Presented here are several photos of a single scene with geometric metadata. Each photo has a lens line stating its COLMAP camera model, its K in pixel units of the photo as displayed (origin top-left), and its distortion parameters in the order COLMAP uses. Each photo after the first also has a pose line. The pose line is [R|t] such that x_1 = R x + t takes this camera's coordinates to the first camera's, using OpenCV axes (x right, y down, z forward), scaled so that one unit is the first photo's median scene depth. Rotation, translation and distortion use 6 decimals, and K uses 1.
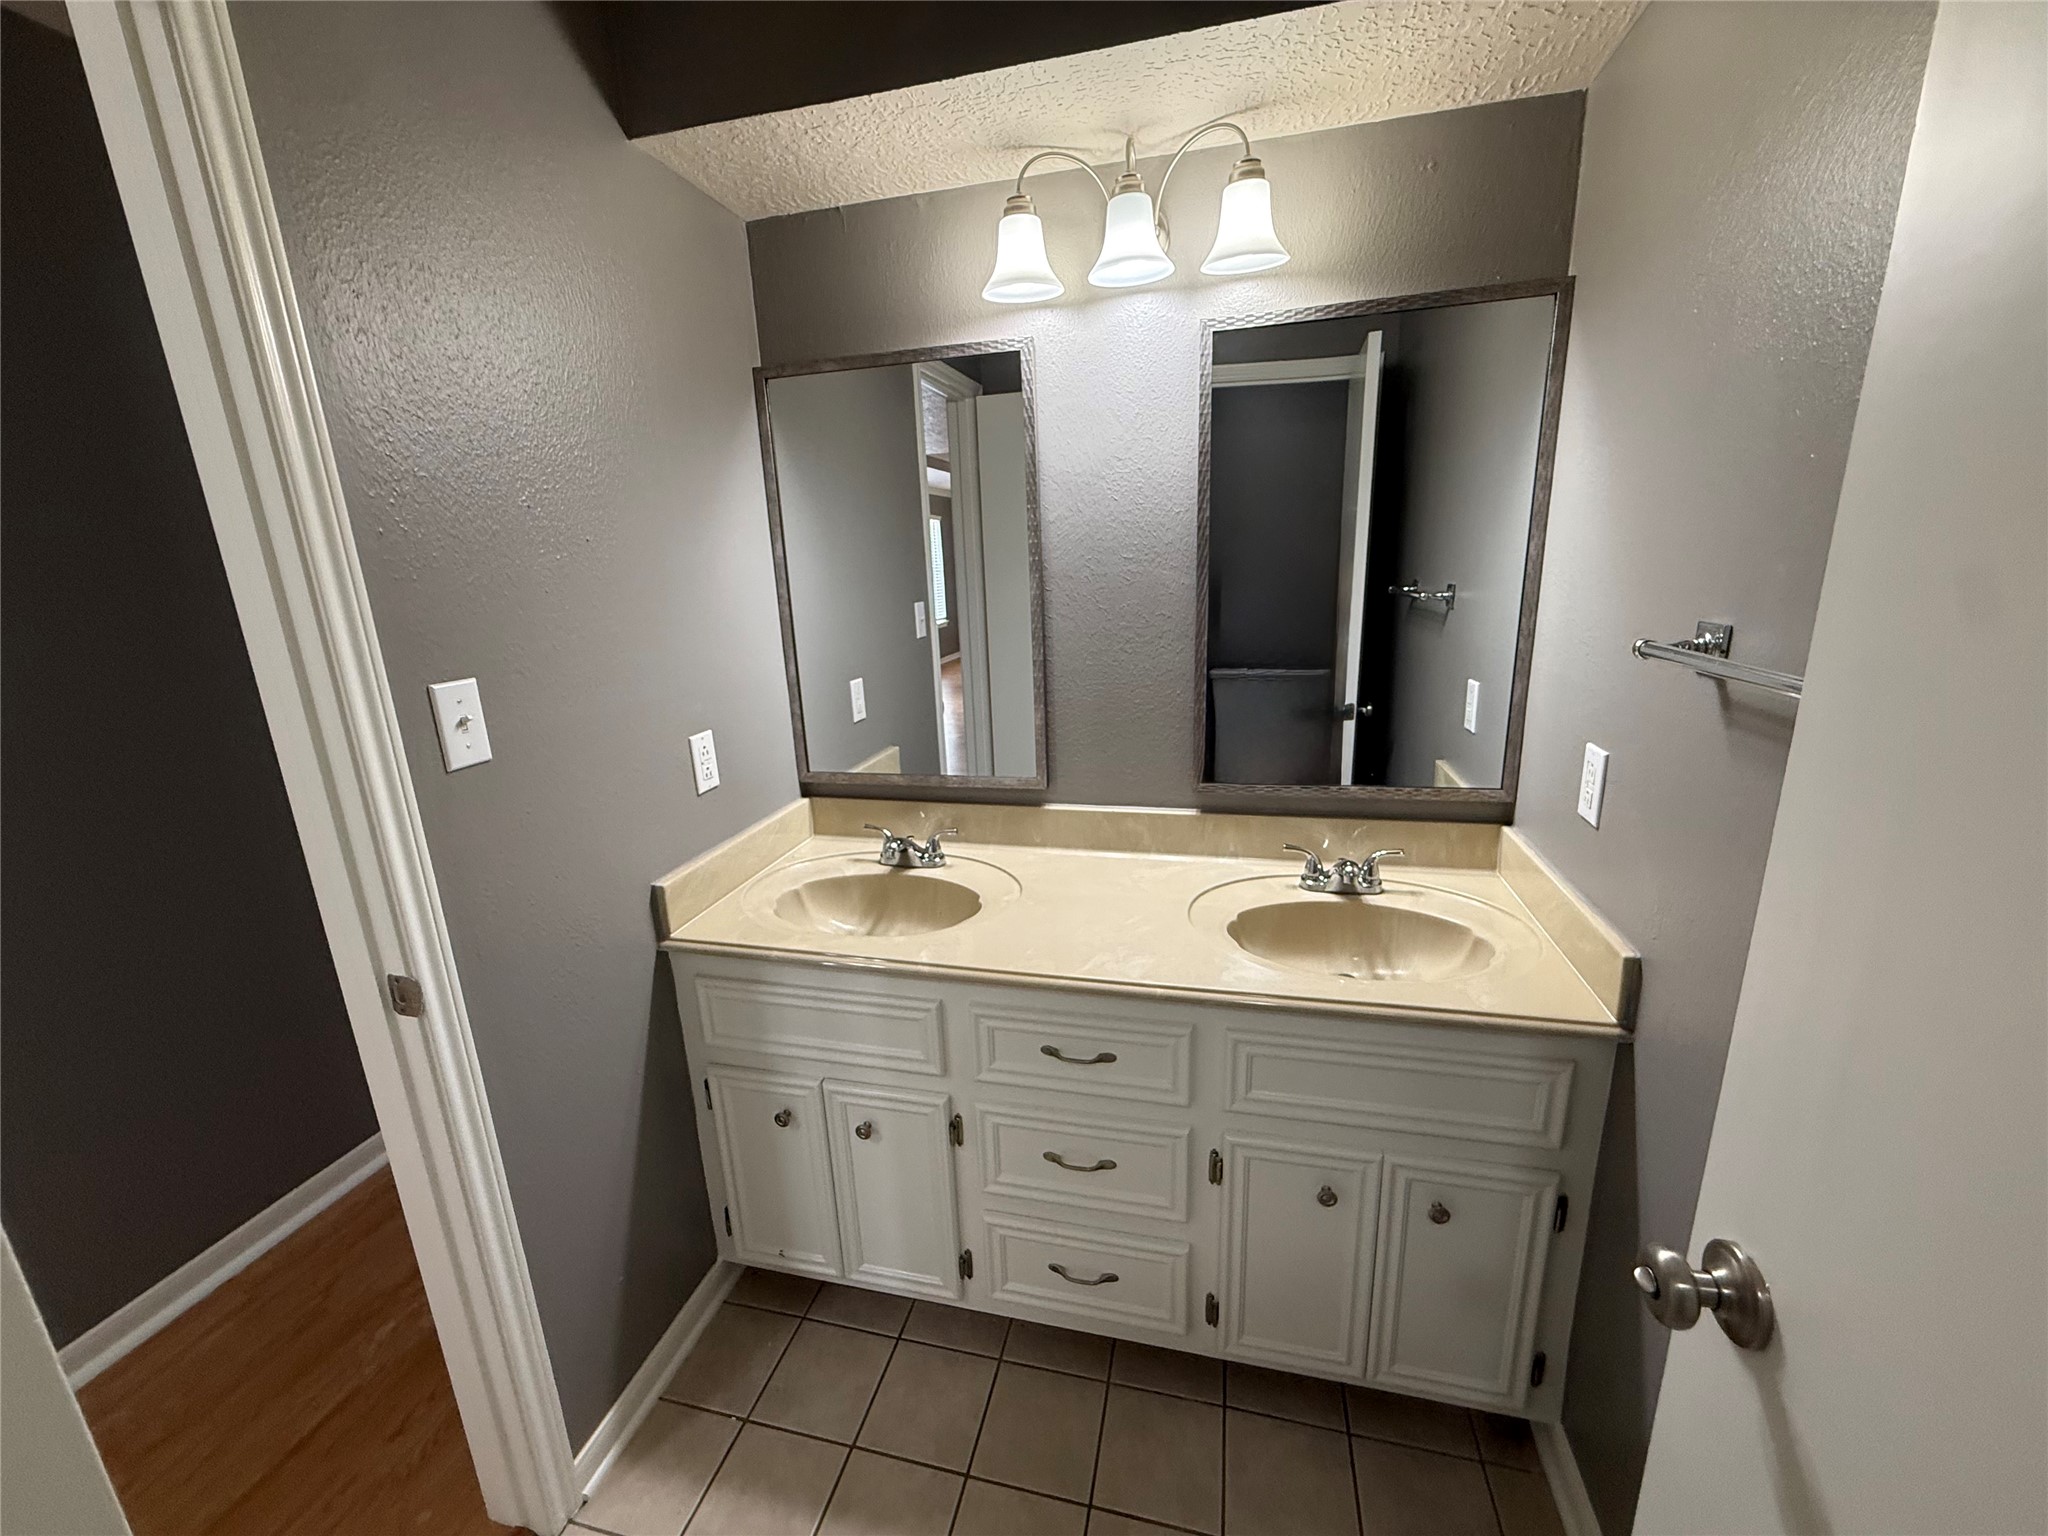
lens RADIAL K [[817.8, 0, 1020.7], [0, 817.8, 769.1], [0, 0, 1]] dist [0.001275, -0.000667]
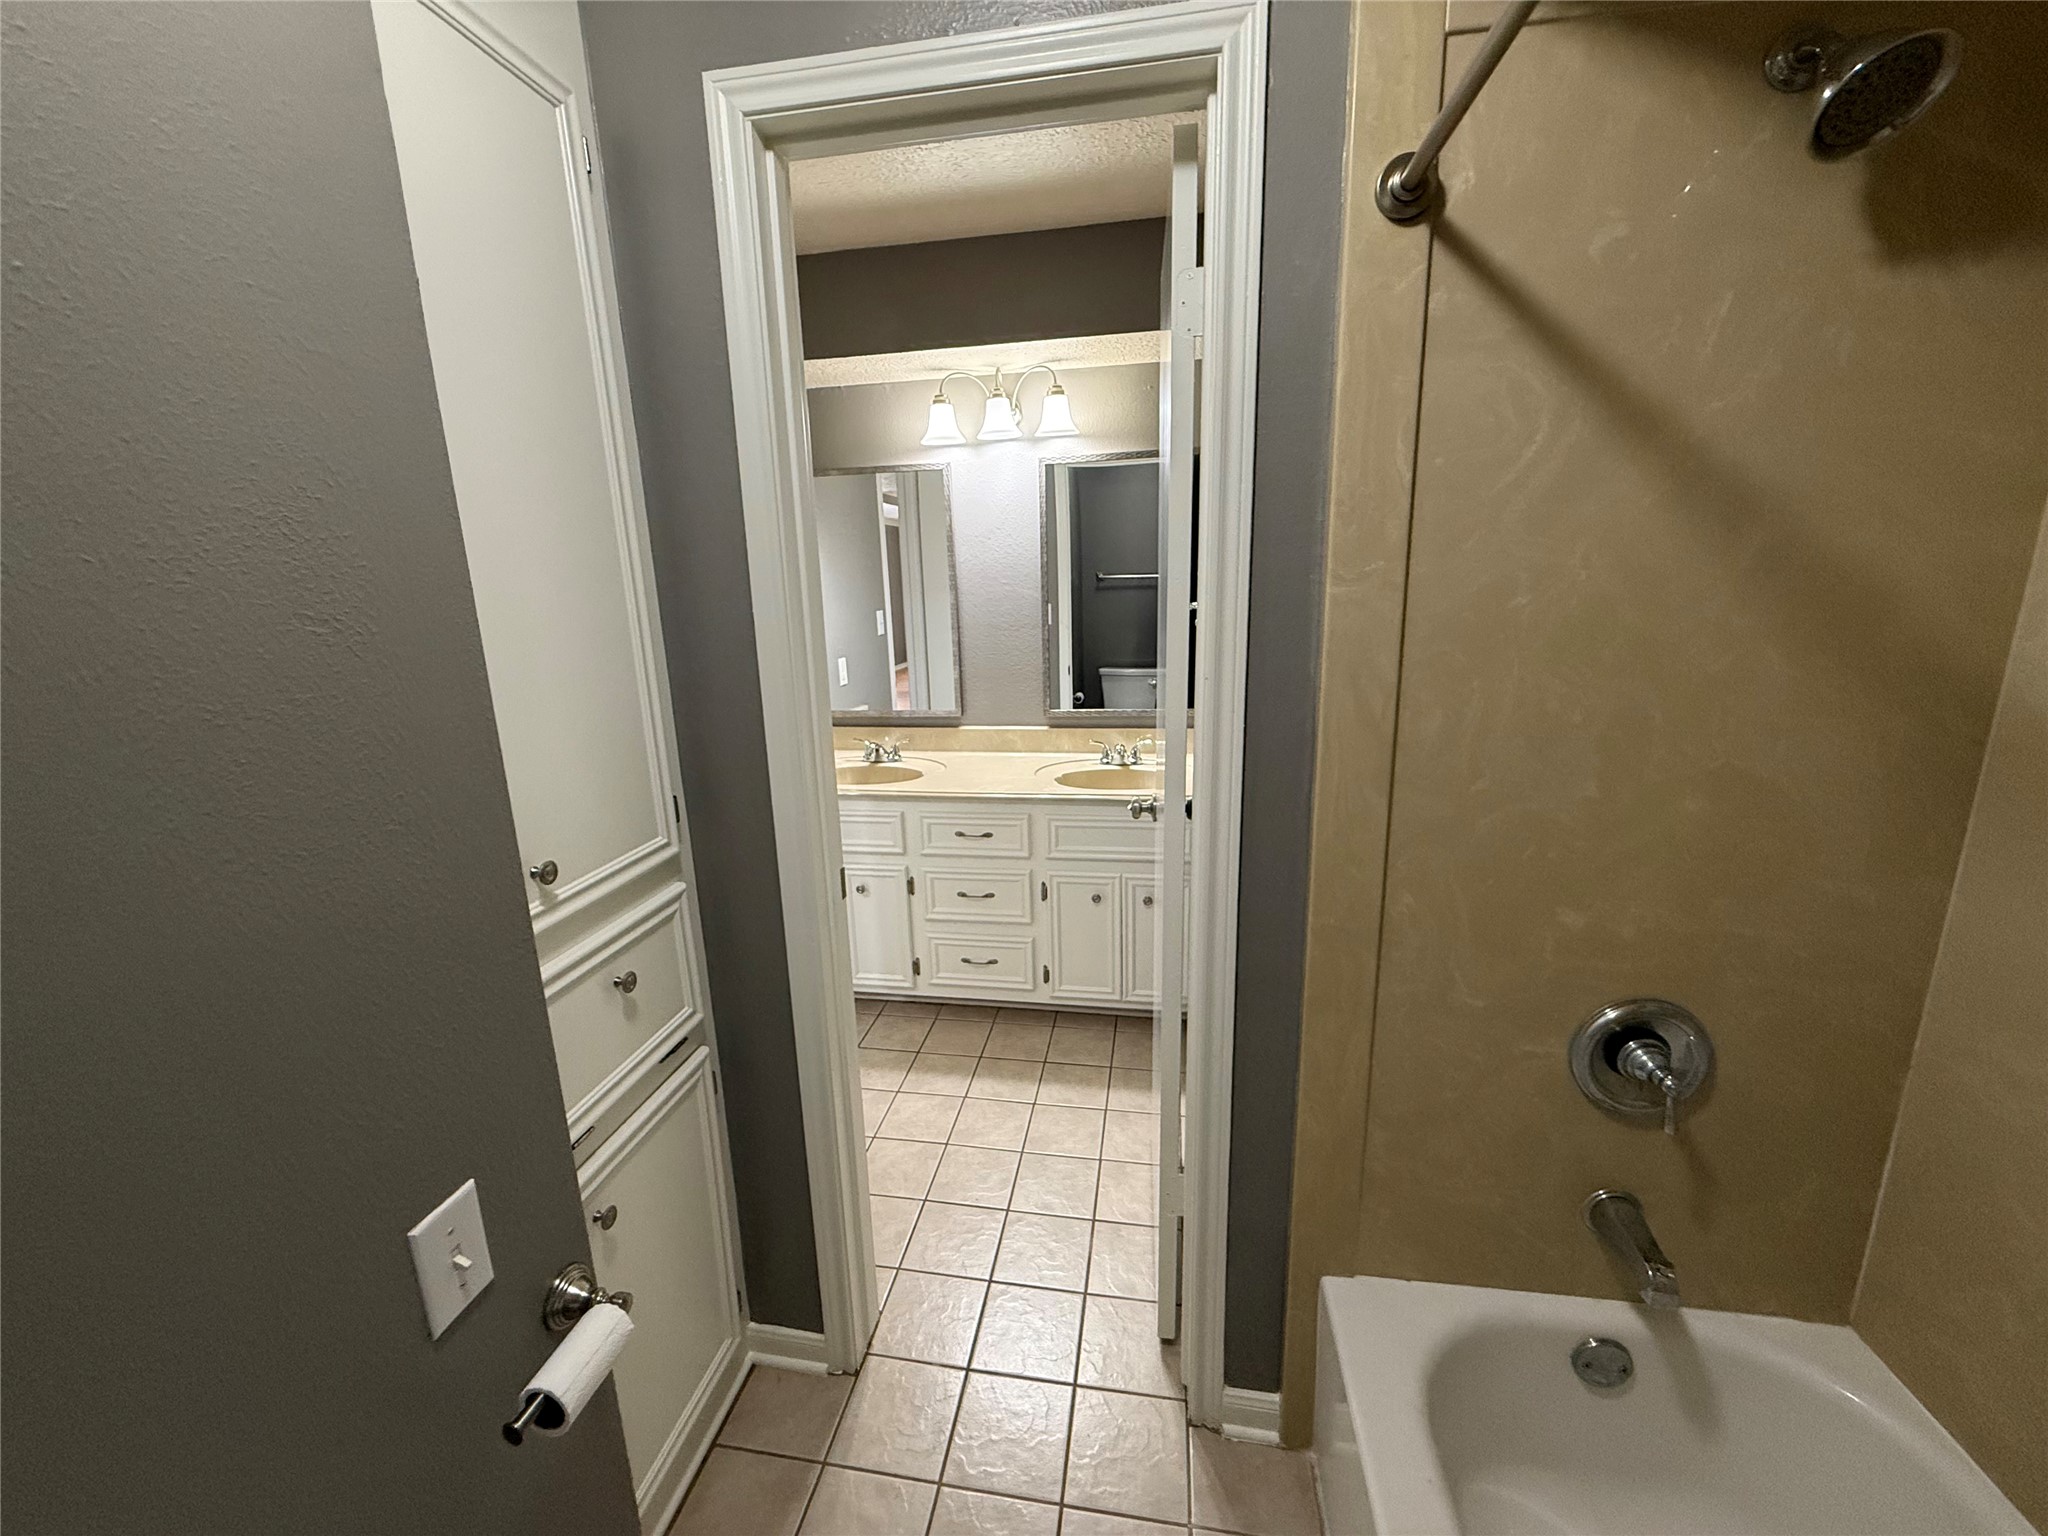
lens RADIAL K [[817.8, 0, 1020.7], [0, 817.8, 769.1], [0, 0, 1]] dist [0.001275, -0.000667]
pose [[0.997812, -0.009667, 0.065410, 0.049115], [0.011561, 0.999523, -0.028634, 0.214544], [-0.065102, 0.029327, 0.997448, -0.828134]]
